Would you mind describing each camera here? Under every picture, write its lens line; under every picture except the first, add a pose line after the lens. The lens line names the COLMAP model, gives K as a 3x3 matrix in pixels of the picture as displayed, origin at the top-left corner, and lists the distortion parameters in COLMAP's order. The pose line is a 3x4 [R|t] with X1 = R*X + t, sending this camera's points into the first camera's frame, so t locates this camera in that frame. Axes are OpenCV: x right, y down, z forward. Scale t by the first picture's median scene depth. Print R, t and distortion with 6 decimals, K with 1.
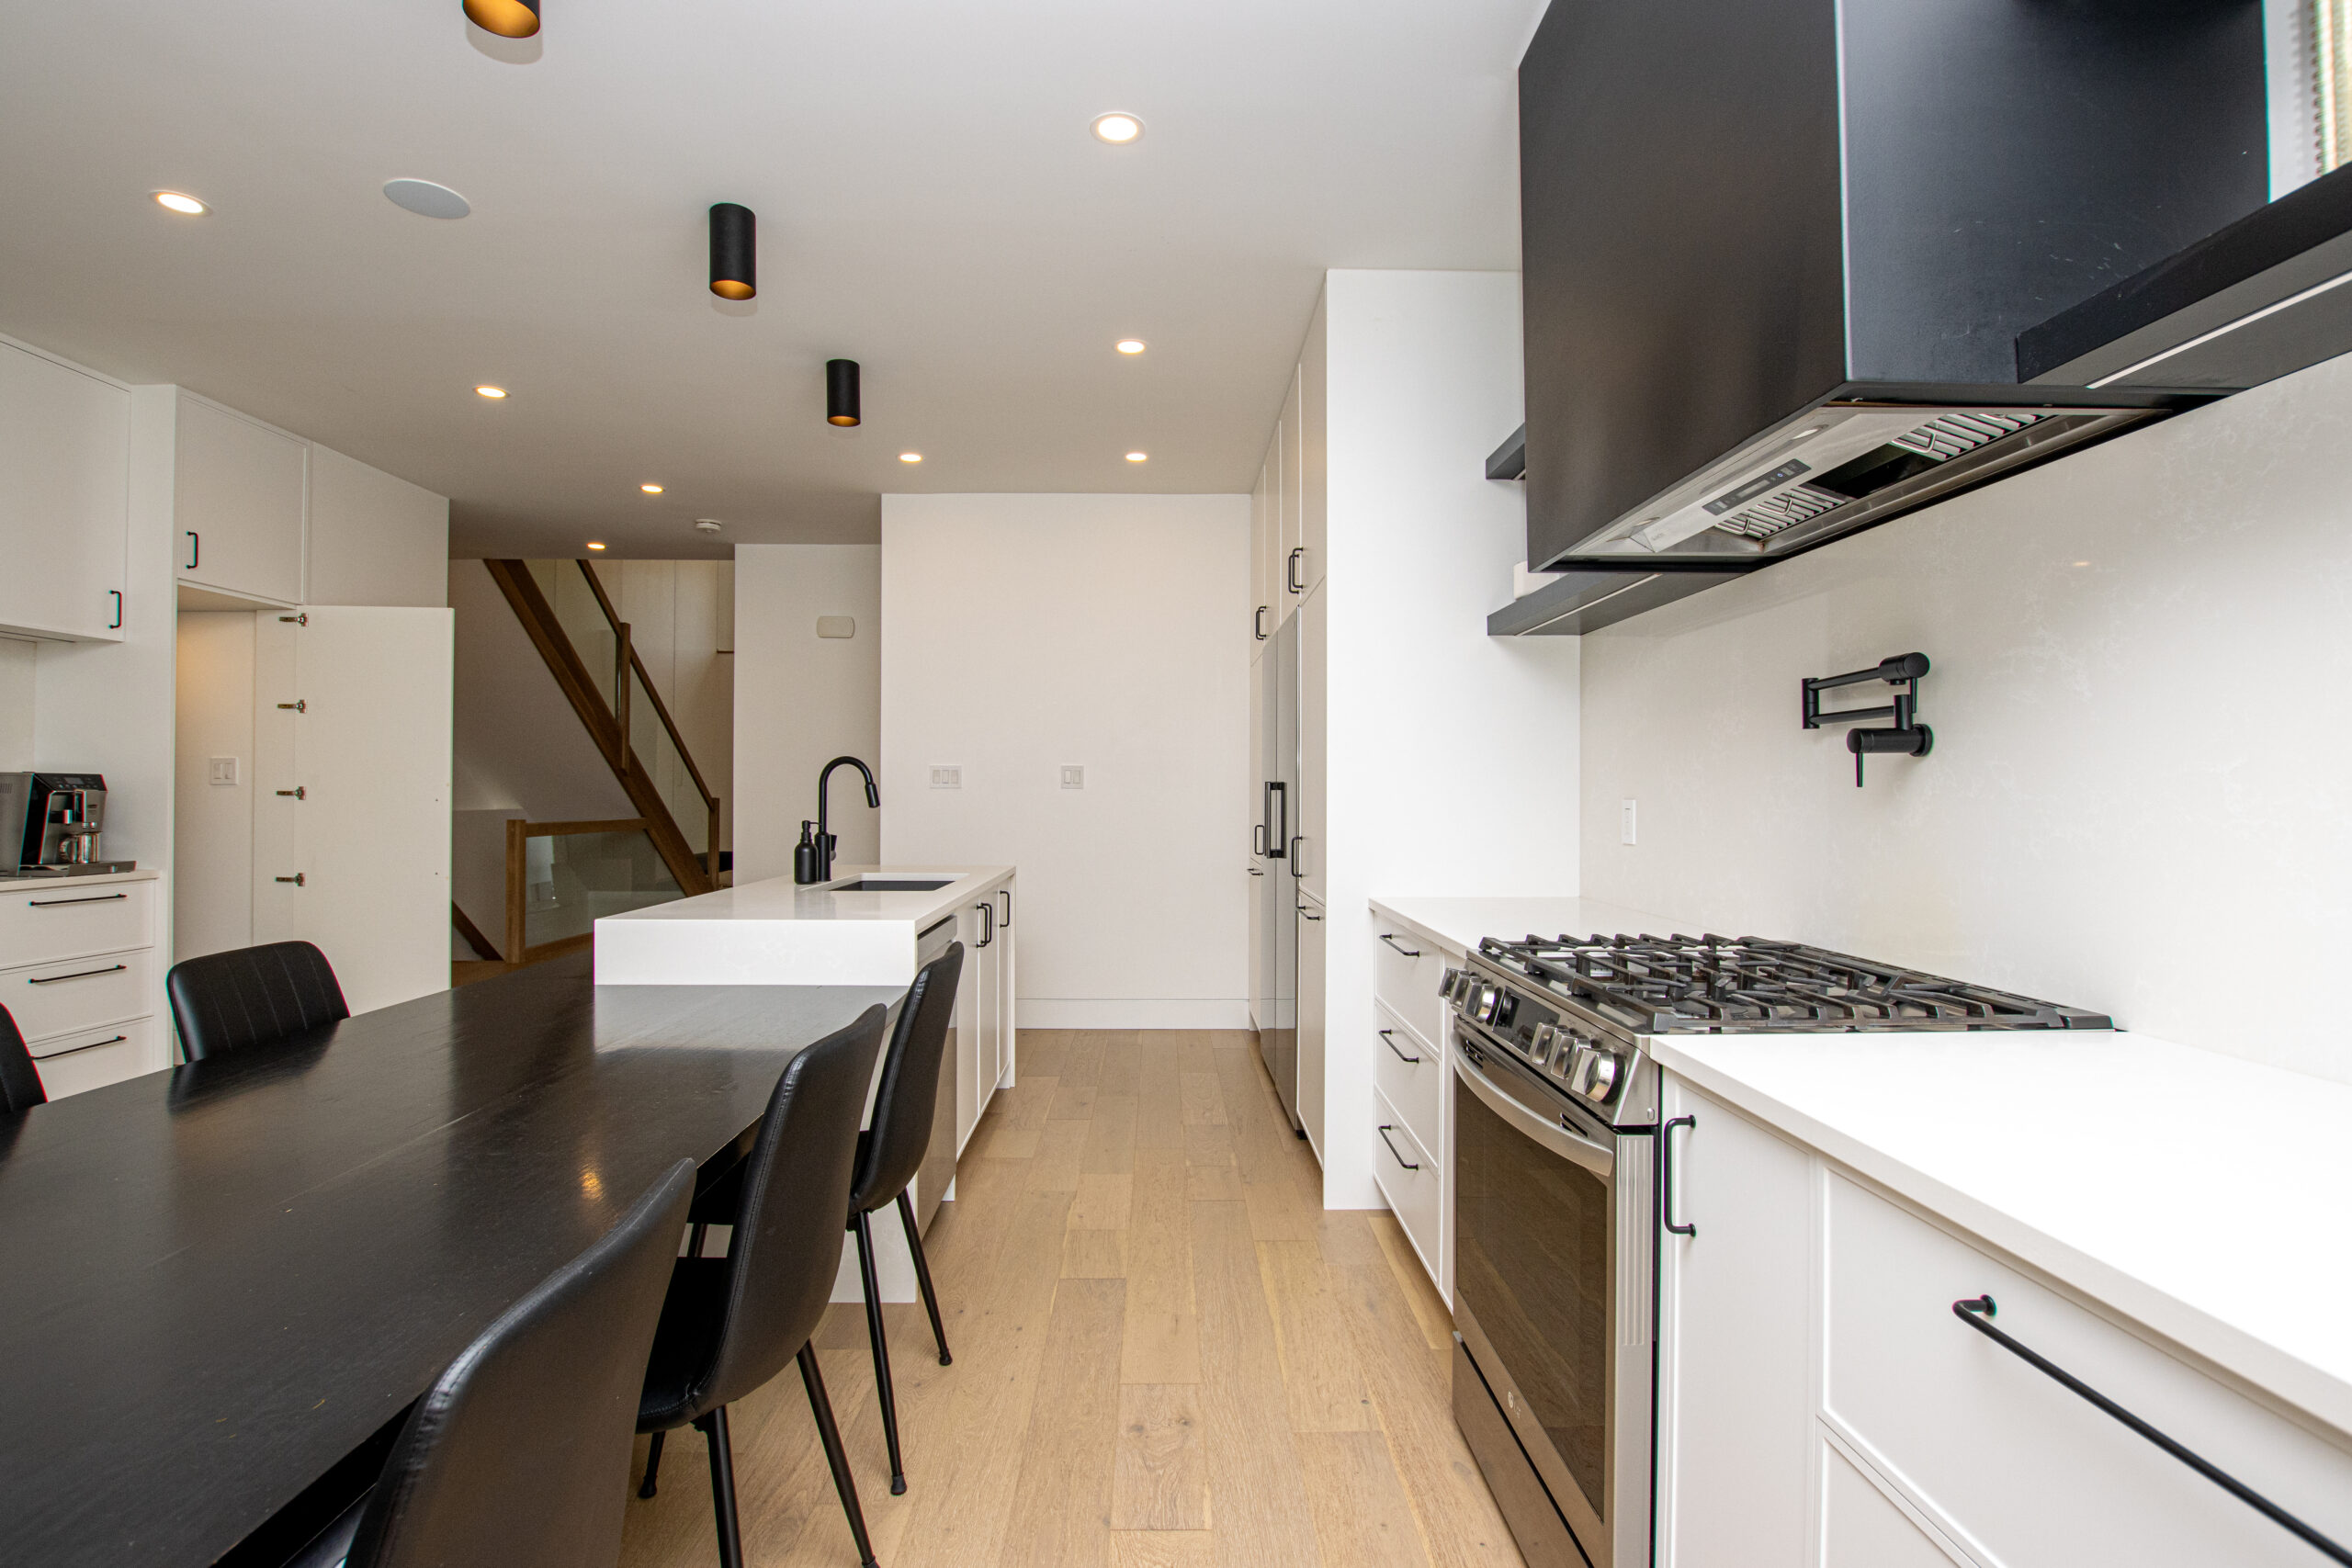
lens RADIAL K [[1098.7, 0, 1176.0], [0, 1098.7, 784.0], [0, 0, 1]] dist [-0.023984, 0.000214]
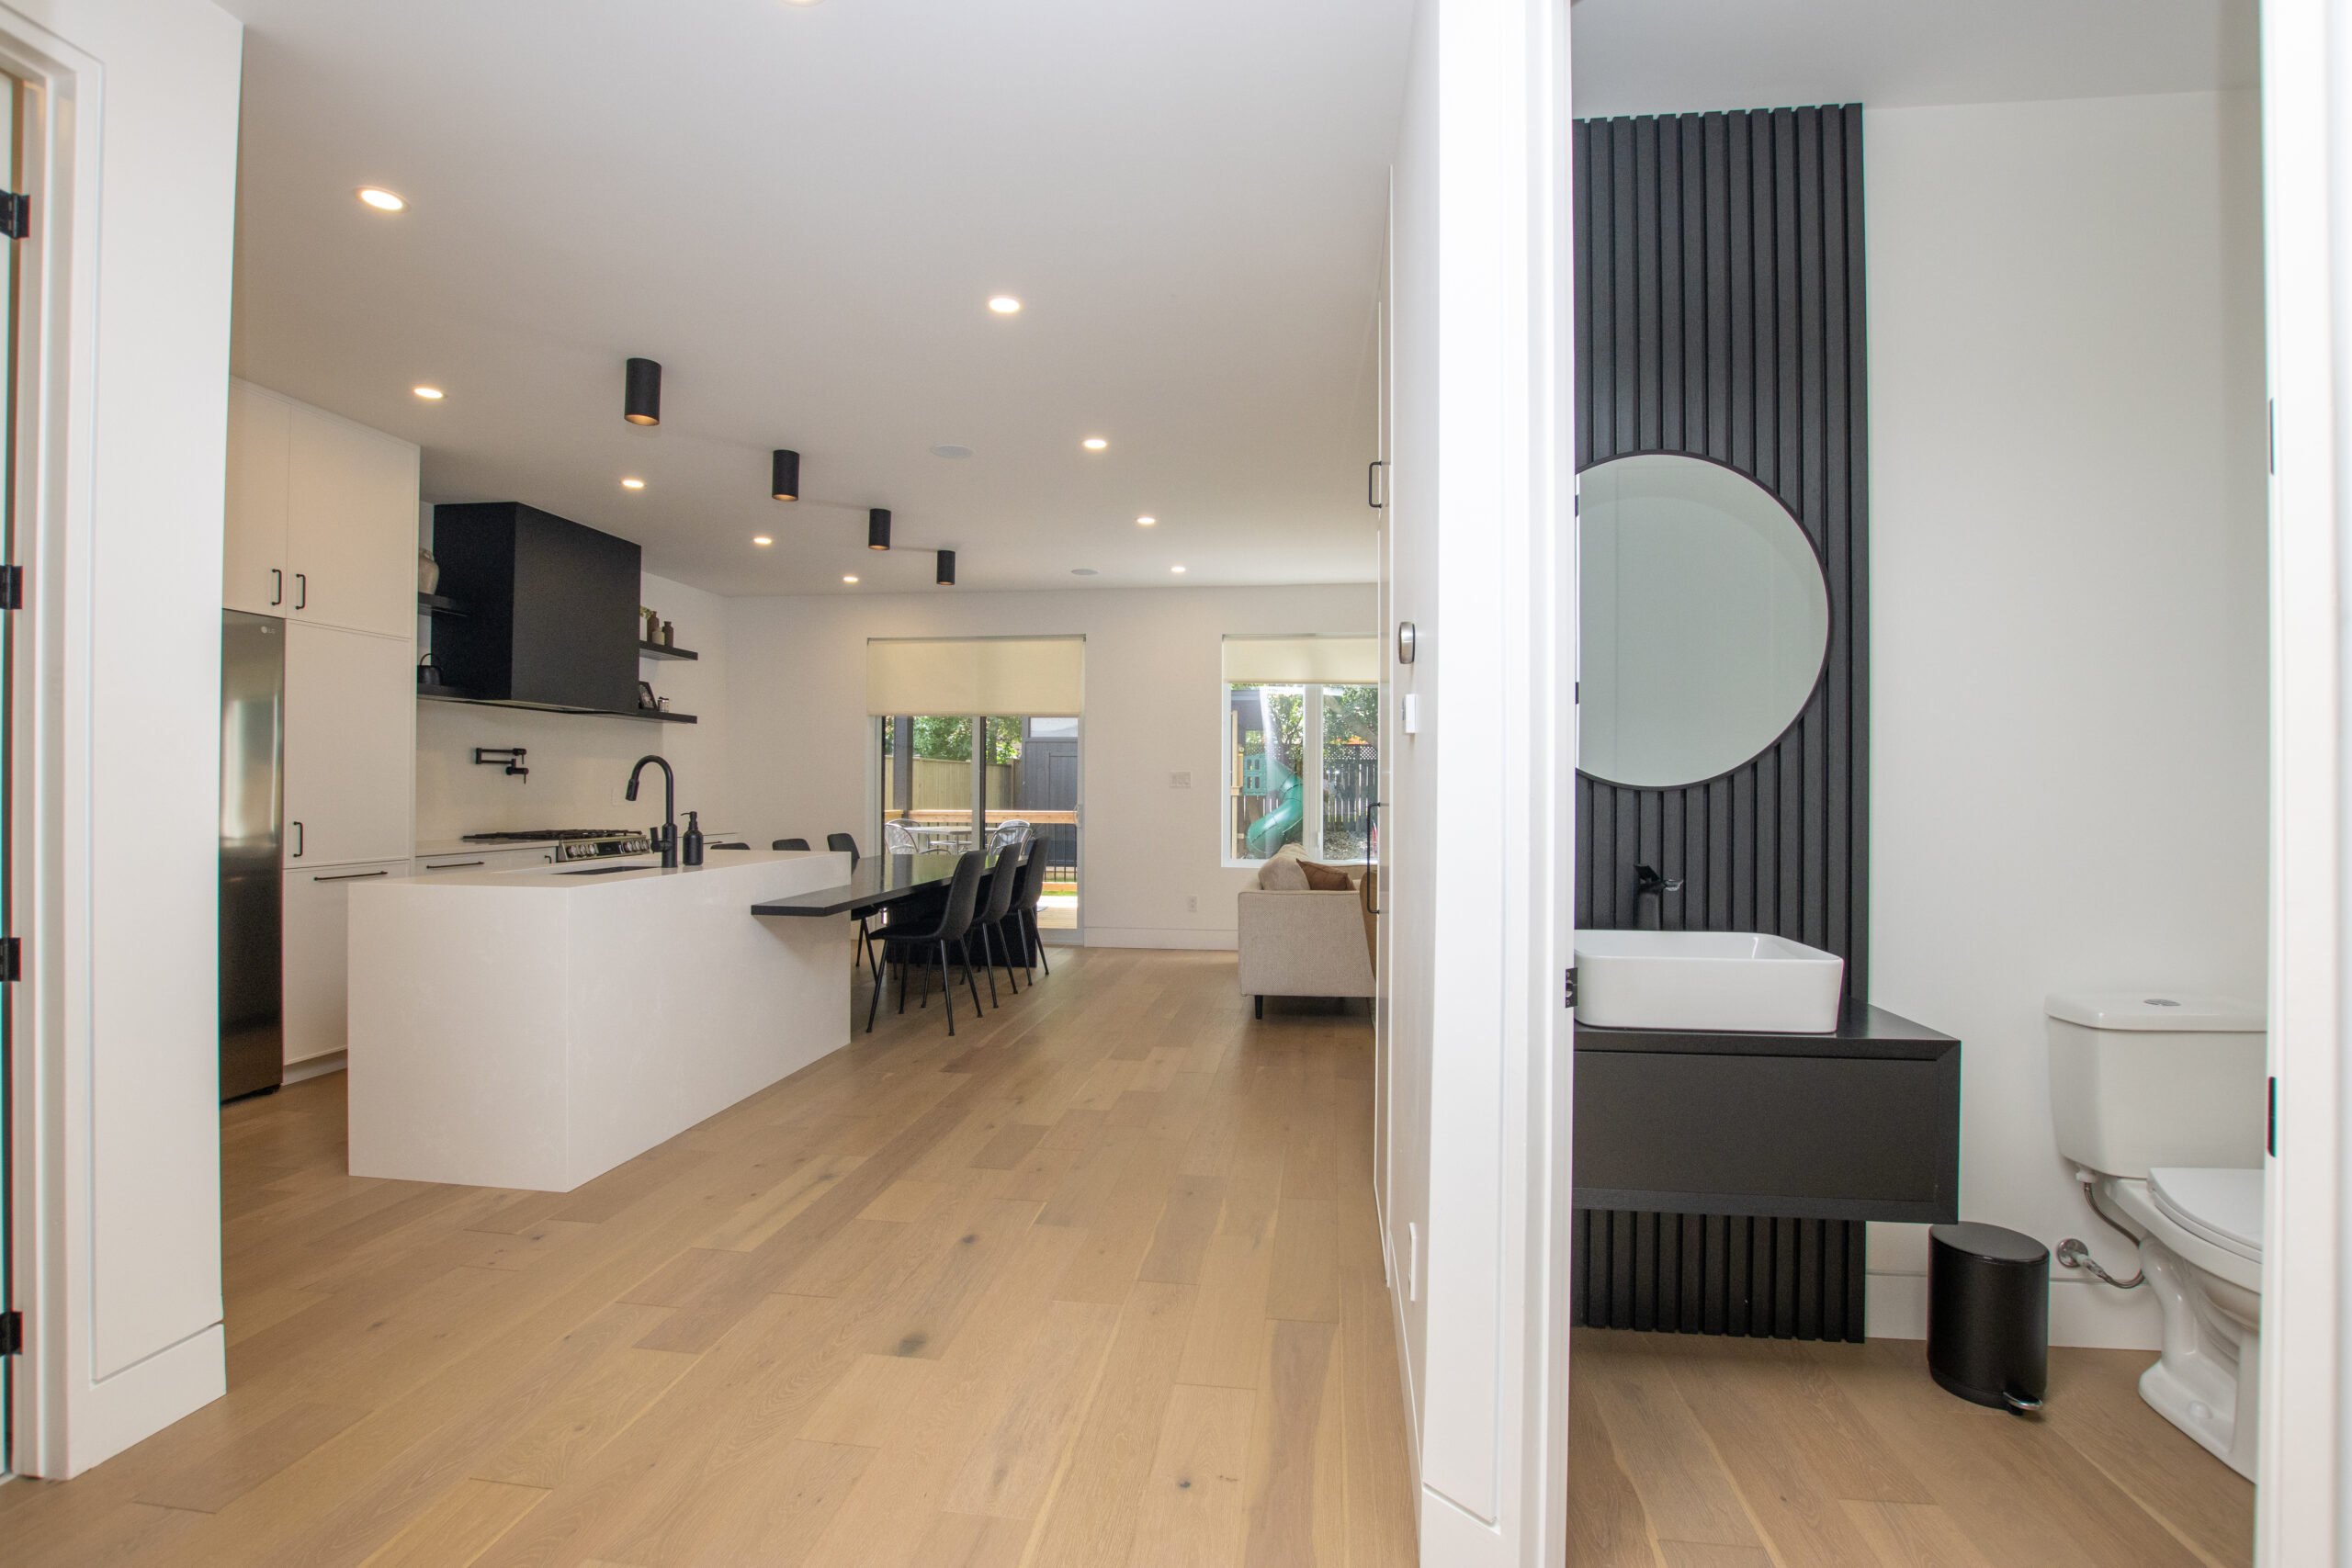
lens RADIAL K [[1098.7, 0, 1176.0], [0, 1098.7, 784.0], [0, 0, 1]] dist [-0.023984, 0.000214]
pose [[-0.985786, -0.002774, 0.167982, -0.894127], [-0.004218, 0.999957, -0.008239, 0.010474], [-0.167952, -0.008830, -0.985756, 1.755996]]
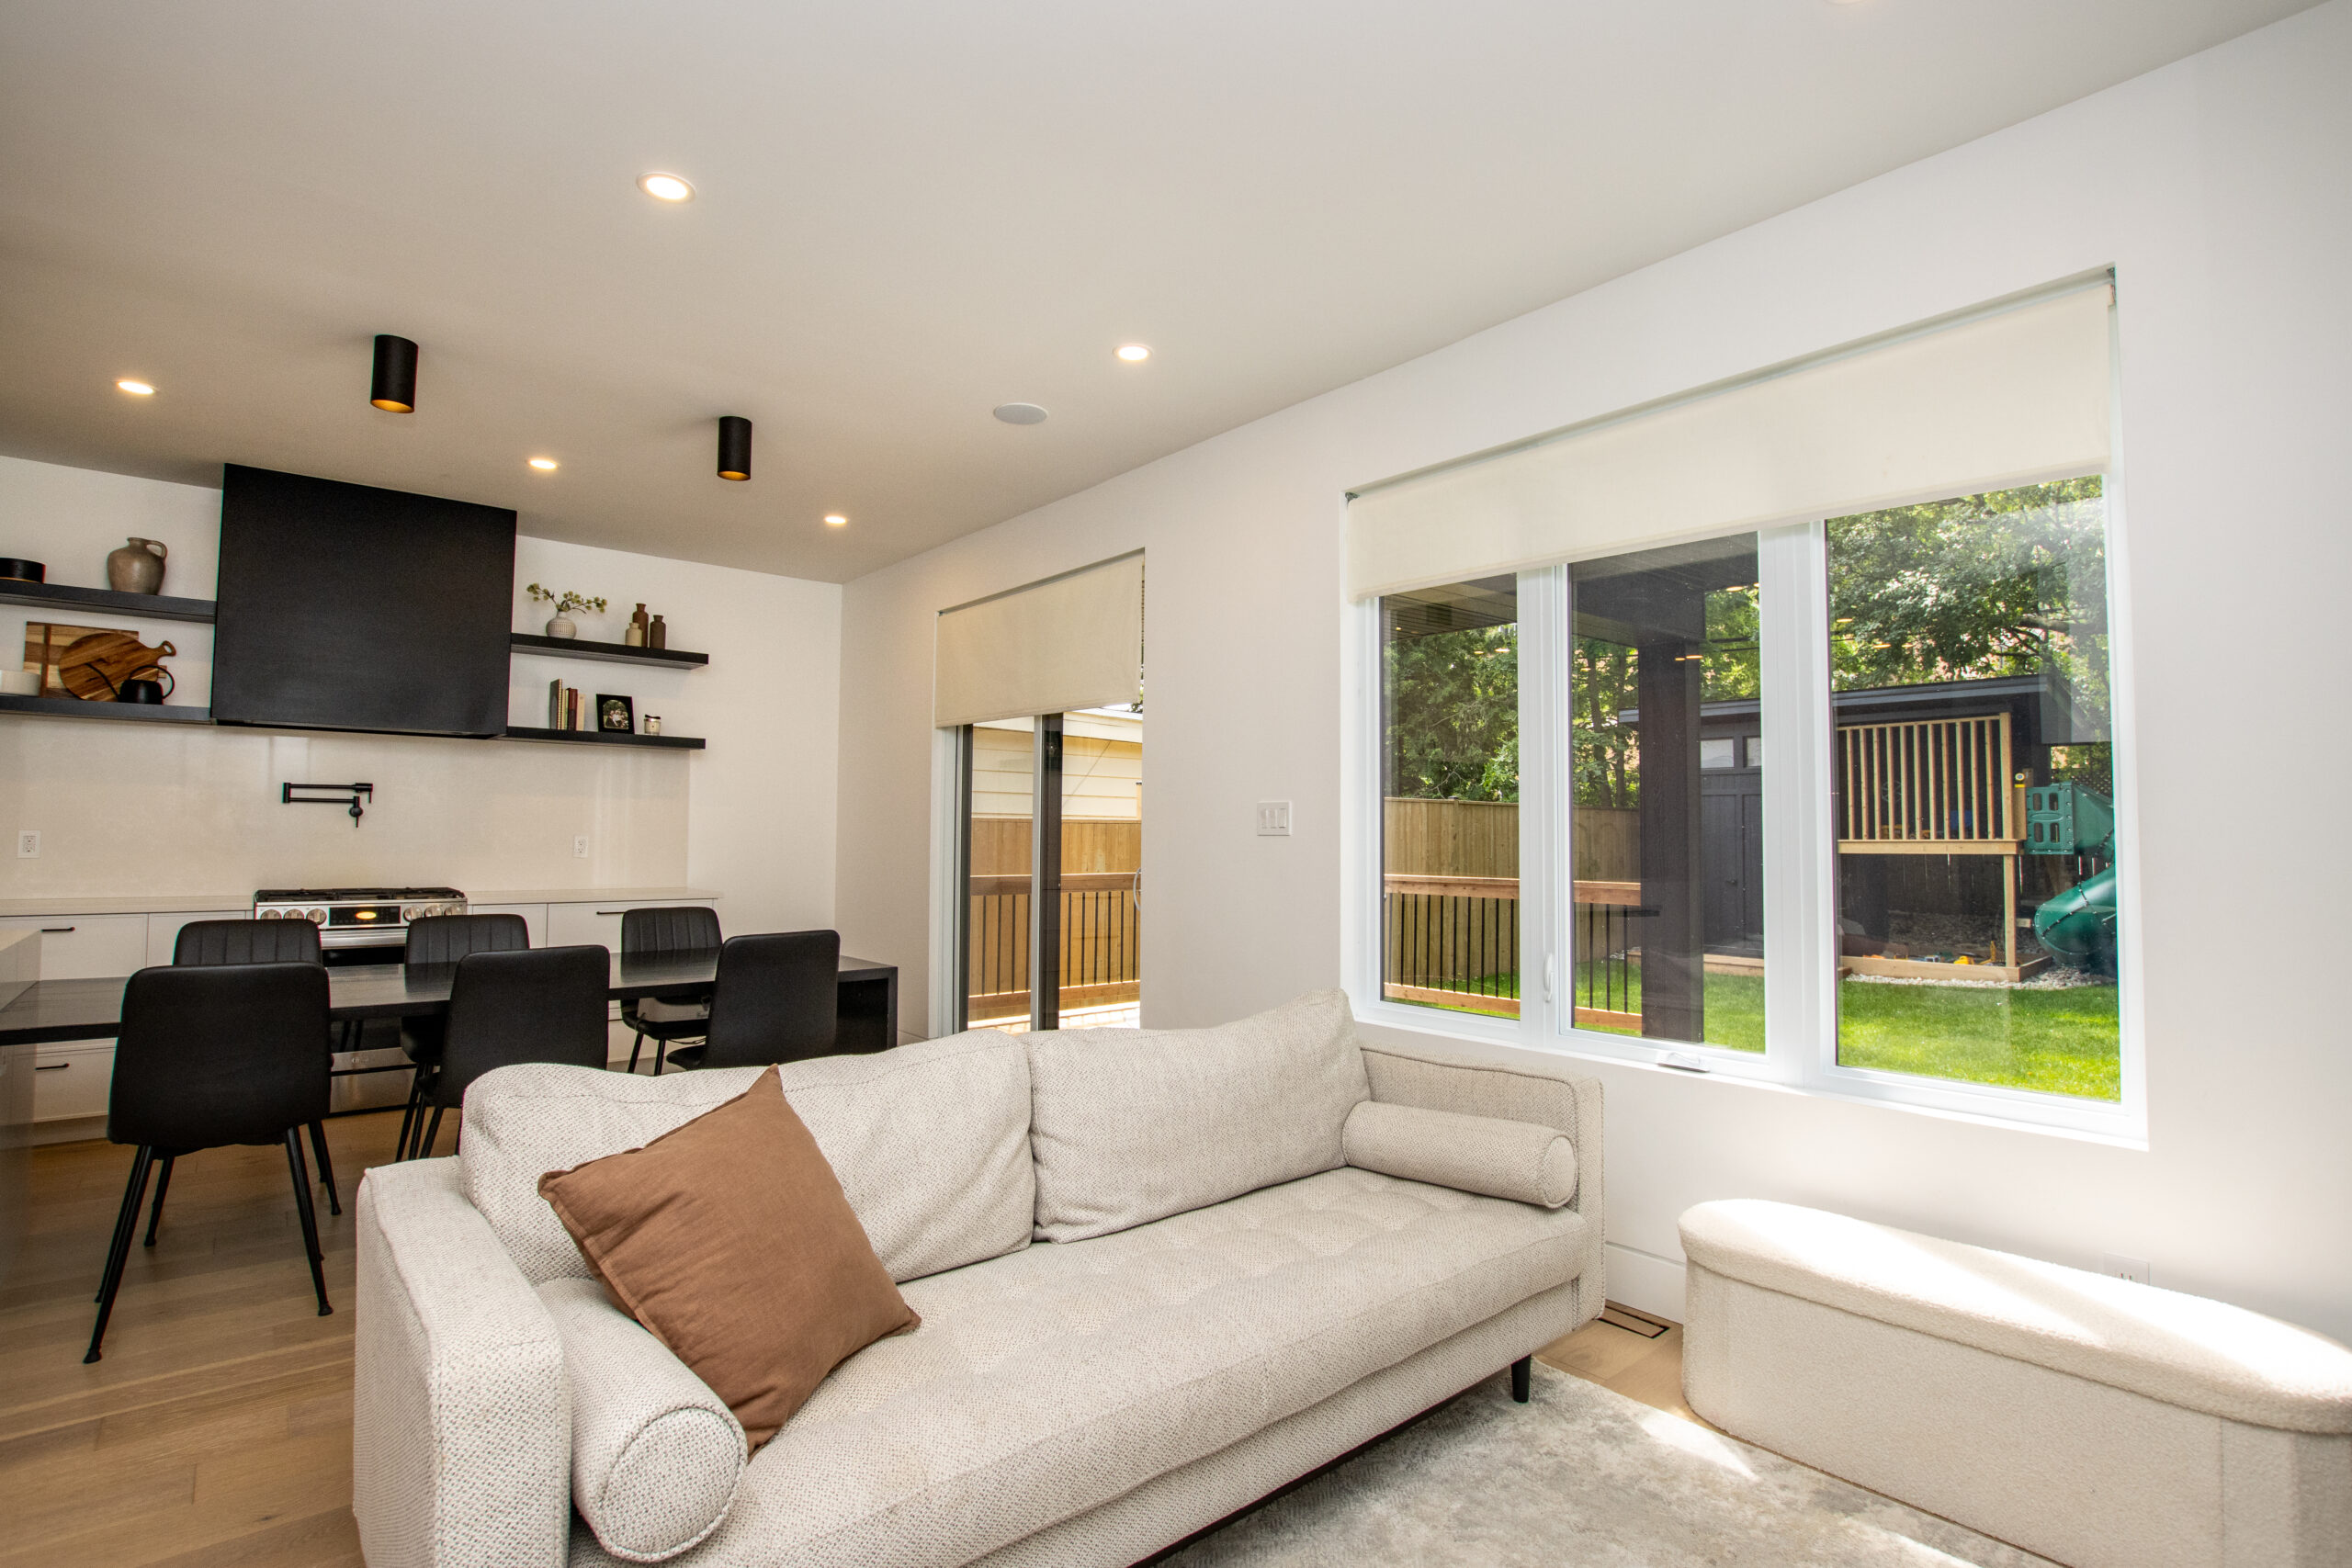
lens RADIAL K [[1098.7, 0, 1176.0], [0, 1098.7, 784.0], [0, 0, 1]] dist [-0.023984, 0.000214]
pose [[-0.620486, 0.029811, 0.783651, -1.233674], [-0.012358, 0.998781, -0.047780, -0.000822], [-0.784120, -0.039331, -0.619362, 0.446207]]
